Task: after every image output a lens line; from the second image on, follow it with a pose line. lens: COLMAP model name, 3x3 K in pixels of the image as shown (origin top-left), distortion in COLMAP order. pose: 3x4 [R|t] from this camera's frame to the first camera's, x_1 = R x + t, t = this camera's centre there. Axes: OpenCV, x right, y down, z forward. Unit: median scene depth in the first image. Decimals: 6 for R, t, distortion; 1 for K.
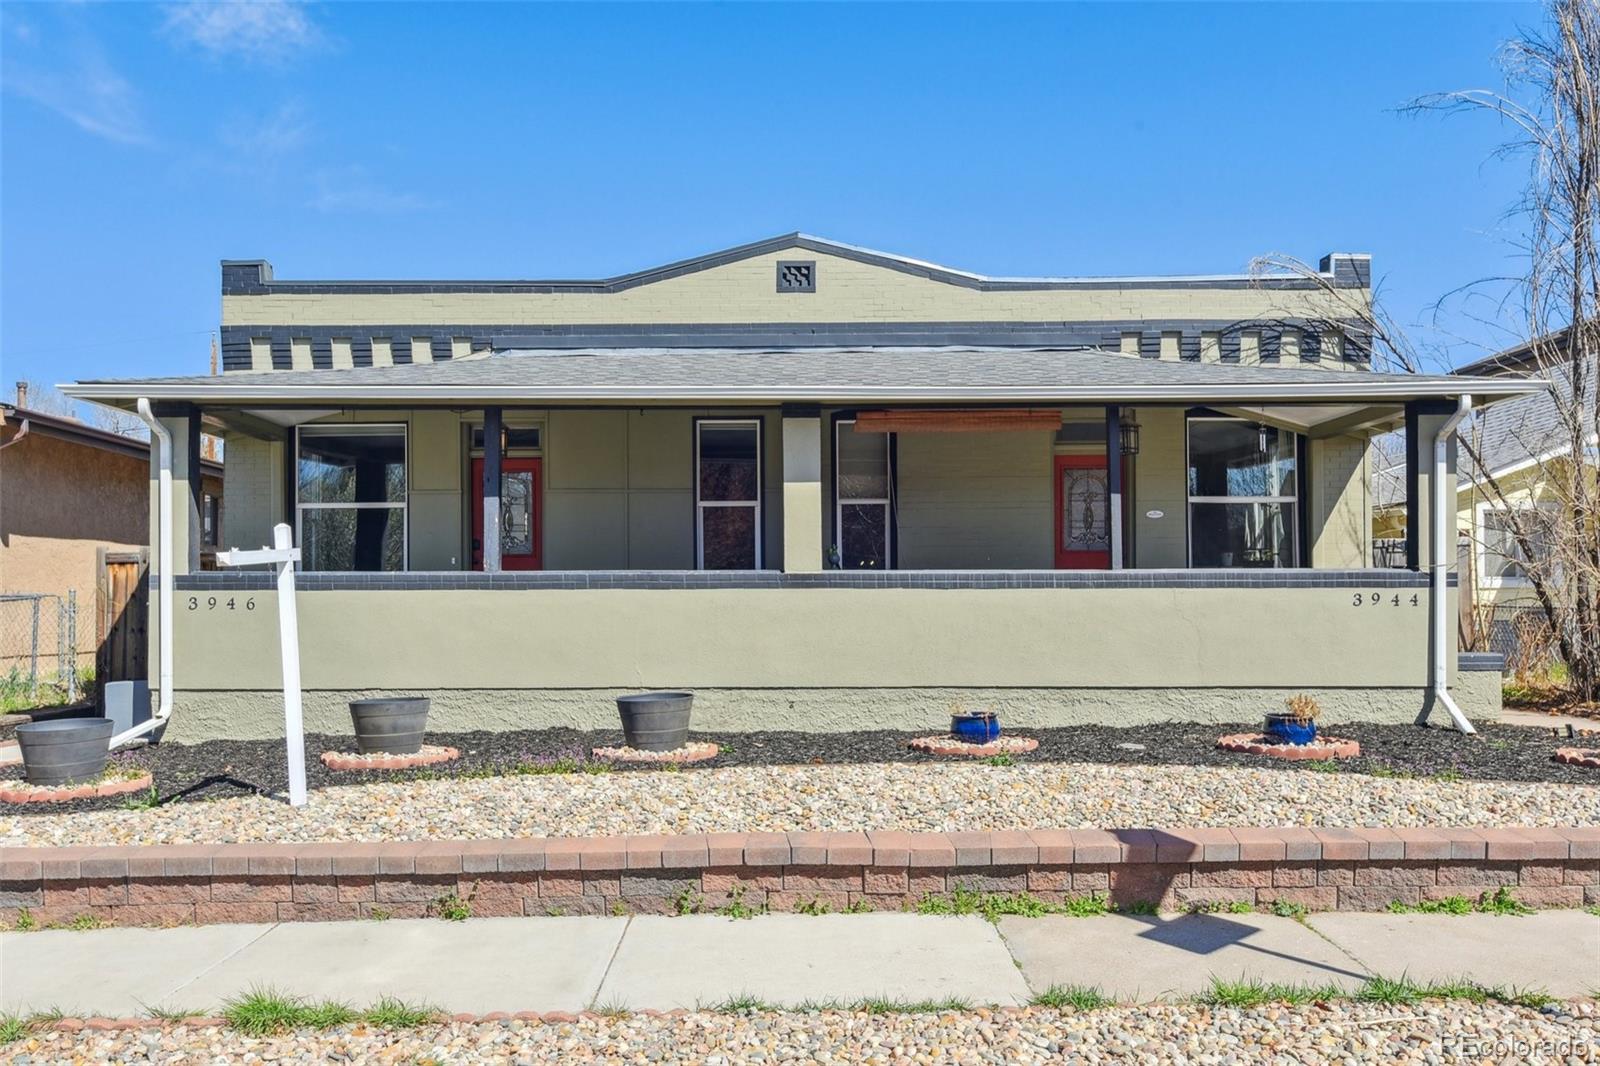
lens RADIAL K [[1377.5, 0, 800.2], [0, 1377.5, 533.5], [0, 0, 1]] dist [0.044363, 0.004323]
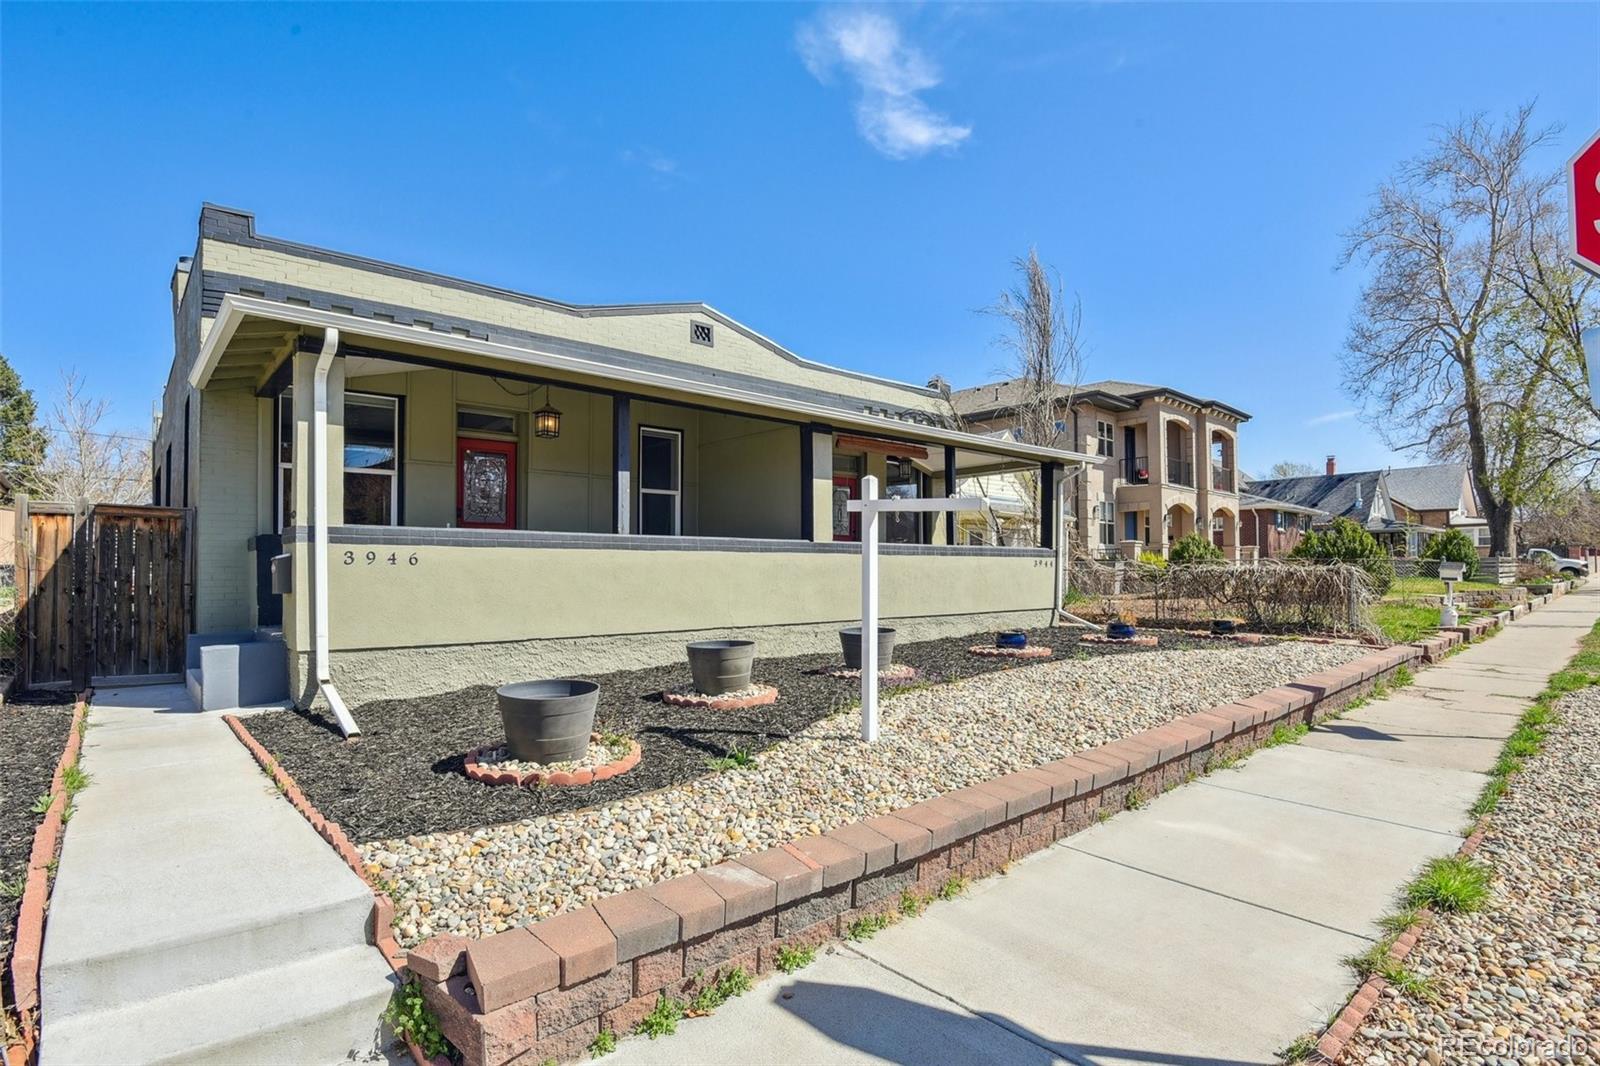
lens RADIAL K [[782.4, 0, 799.7], [0, 782.4, 548.2], [0, 0, 1]] dist [-0.015871, -0.001100]
pose [[0.755495, 0.020269, 0.654841, -0.547043], [-0.030645, 0.999521, 0.004417, 0.031931], [-0.654438, -0.023405, 0.755753, 0.401380]]
